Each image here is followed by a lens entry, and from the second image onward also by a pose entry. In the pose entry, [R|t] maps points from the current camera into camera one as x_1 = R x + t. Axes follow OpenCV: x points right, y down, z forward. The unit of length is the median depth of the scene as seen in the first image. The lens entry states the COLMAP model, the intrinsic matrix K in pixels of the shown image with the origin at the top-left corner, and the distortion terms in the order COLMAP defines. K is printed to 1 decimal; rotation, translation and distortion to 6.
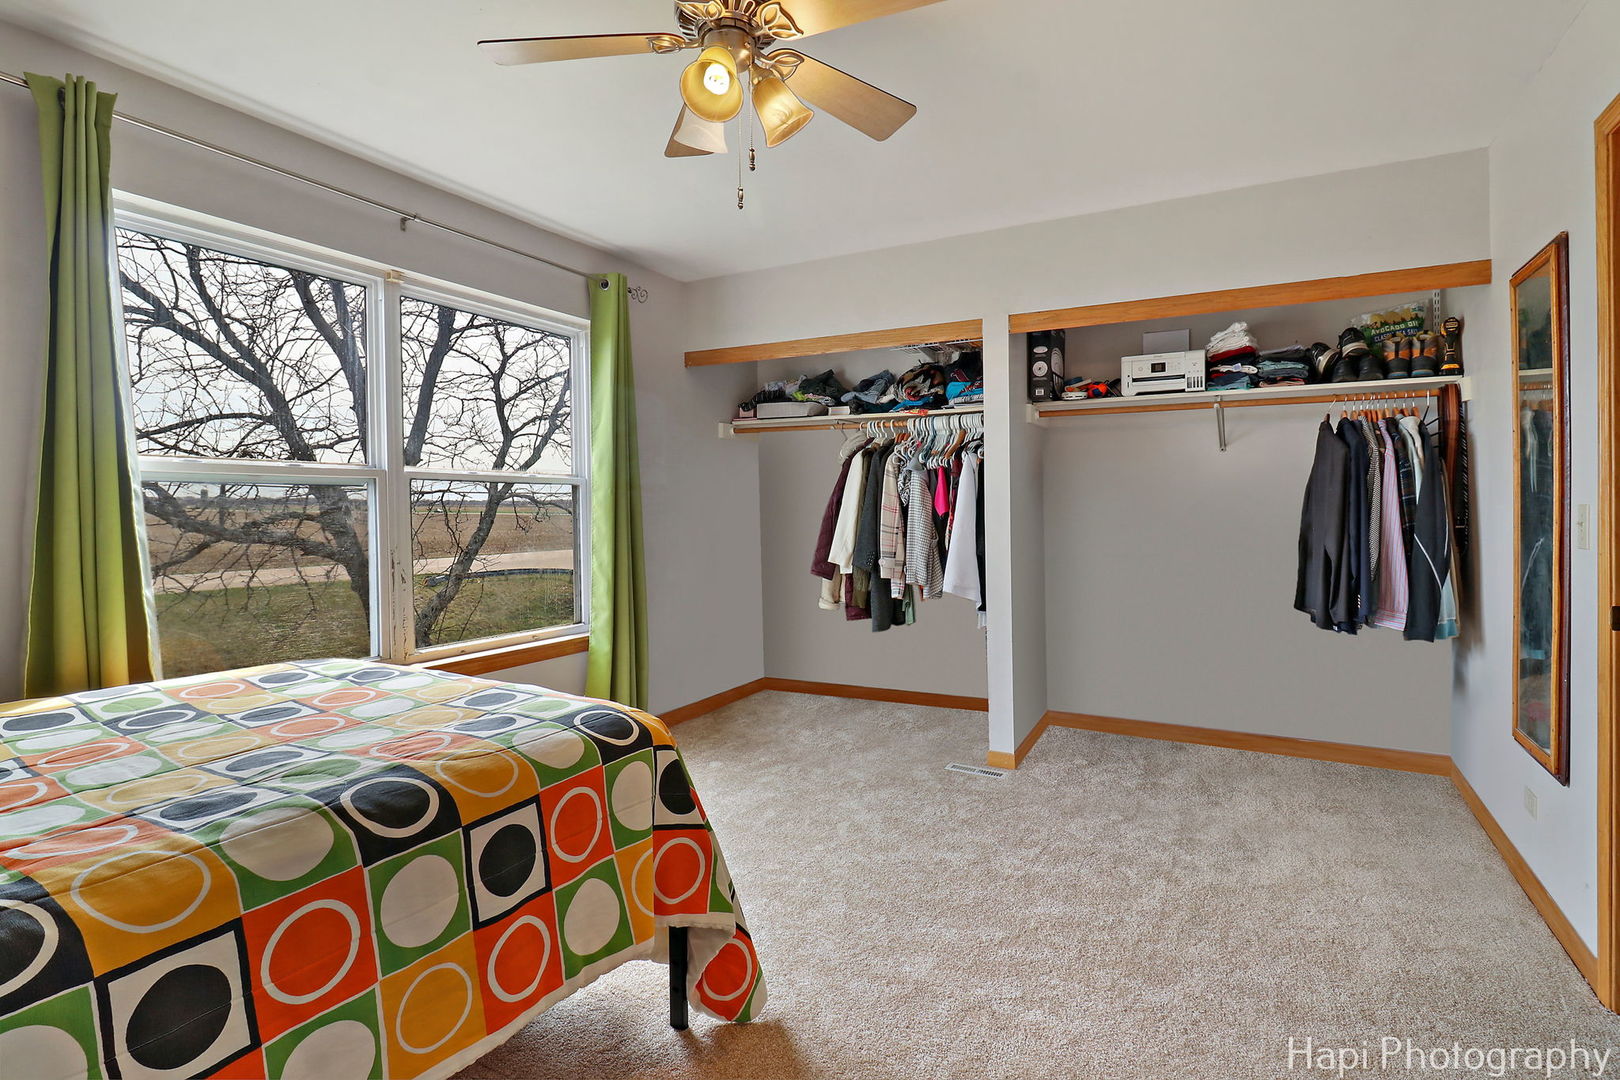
lens RADIAL K [[810.7, 0, 811.1], [0, 810.7, 519.4], [0, 0, 1]] dist [0.024522, -0.000042]
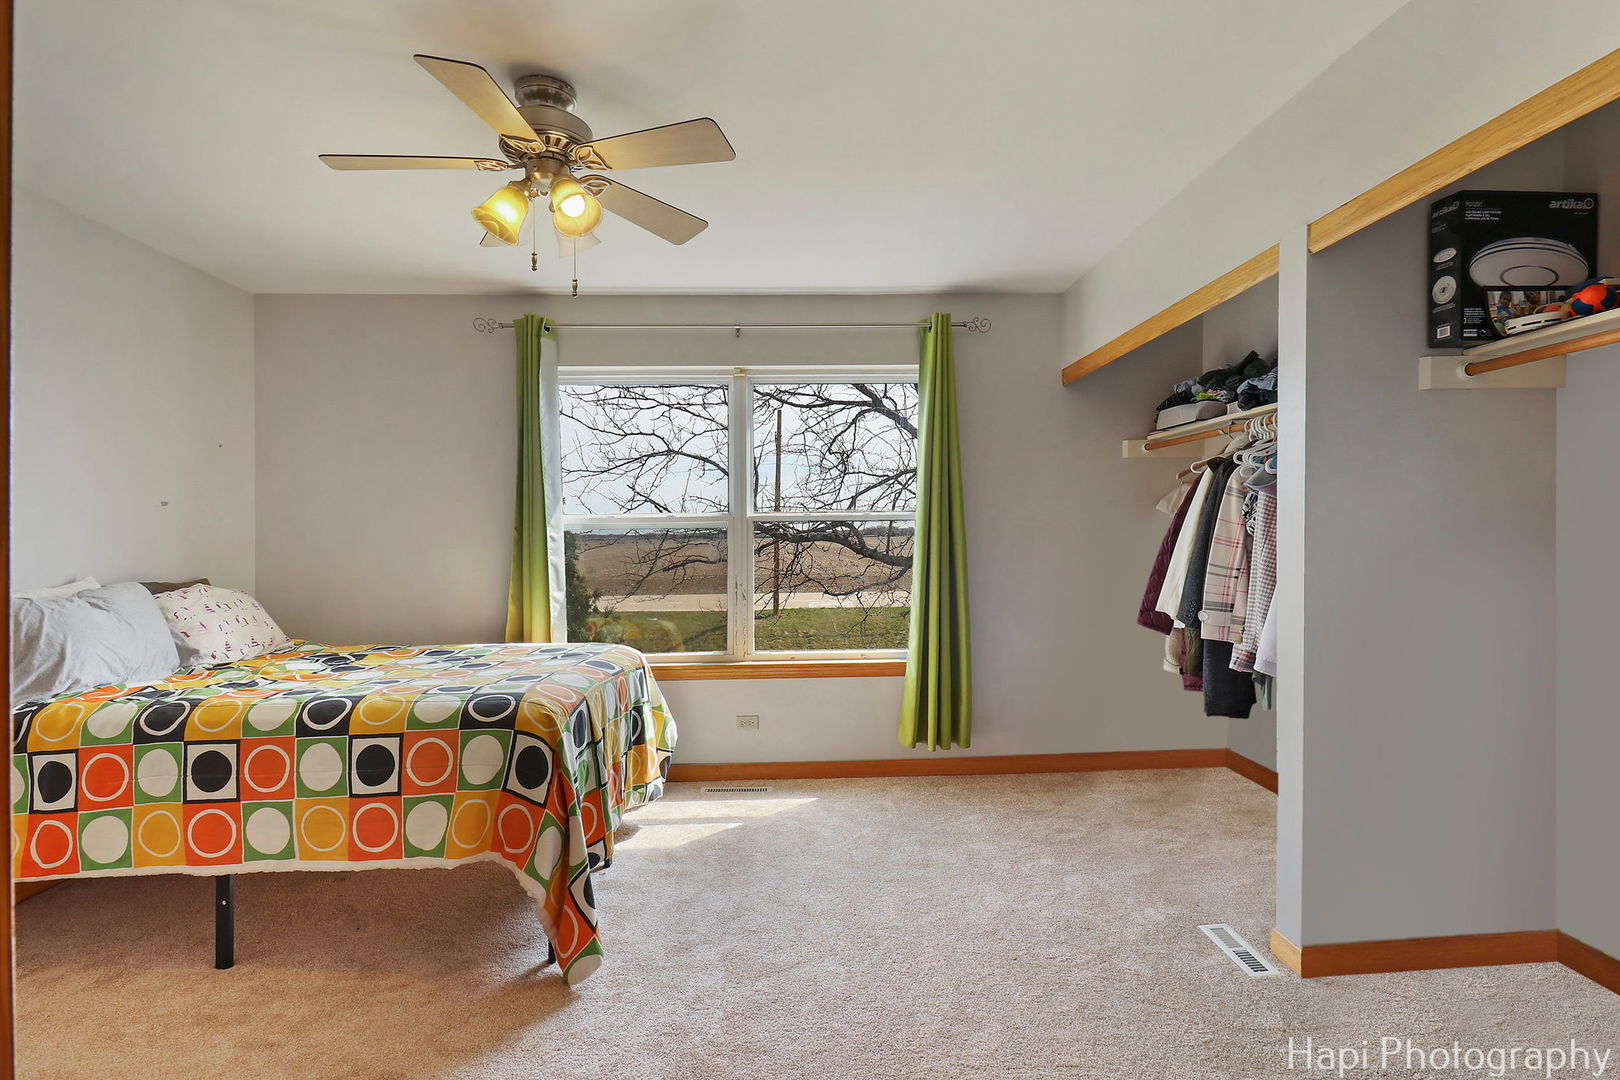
lens RADIAL K [[786.1, 0, 810.0], [0, 786.1, 540.0], [0, 0, 1]] dist [0.016368, -0.000133]
pose [[0.495133, -0.001010, -0.868817, 0.537888], [-0.001876, 0.999996, -0.002231, -0.013420], [0.868815, 0.002735, 0.495129, 0.359520]]
